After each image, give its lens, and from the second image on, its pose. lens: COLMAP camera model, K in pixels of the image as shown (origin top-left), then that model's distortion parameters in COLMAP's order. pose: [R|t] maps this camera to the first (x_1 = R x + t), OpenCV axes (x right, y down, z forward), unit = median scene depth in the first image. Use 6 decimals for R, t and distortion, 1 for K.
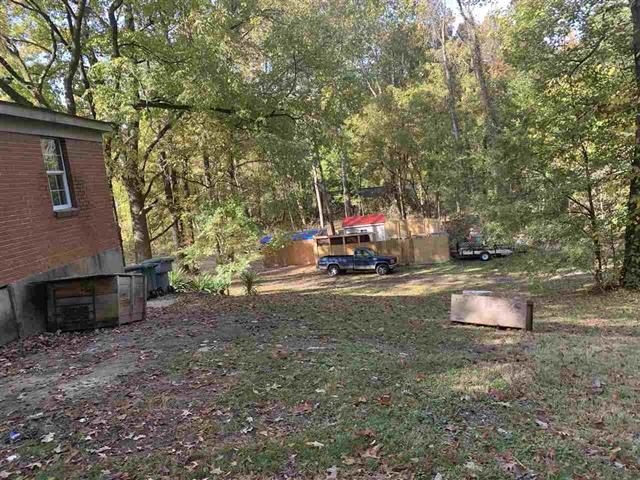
lens RADIAL K [[488.9, 0, 320.0], [0, 488.9, 240.0], [0, 0, 1]] dist [0.009040, -0.003466]
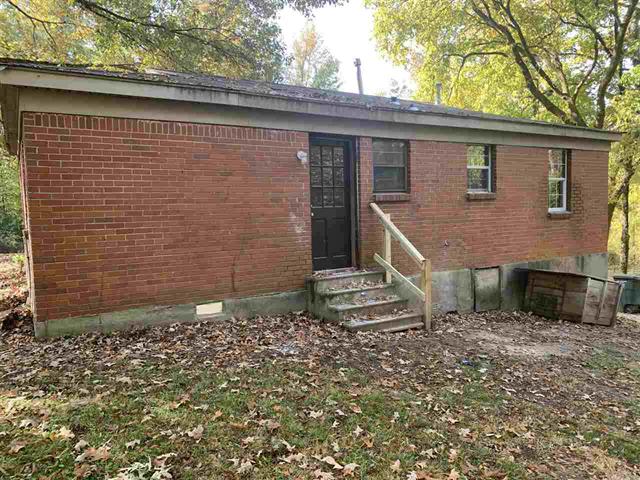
lens RADIAL K [[488.9, 0, 320.0], [0, 488.9, 240.0], [0, 0, 1]] dist [0.009040, -0.003466]
pose [[0.546096, 0.149194, -0.824330, 0.137130], [-0.149633, 0.985561, 0.079248, -0.005838], [0.824250, 0.080070, 0.560536, -0.098622]]
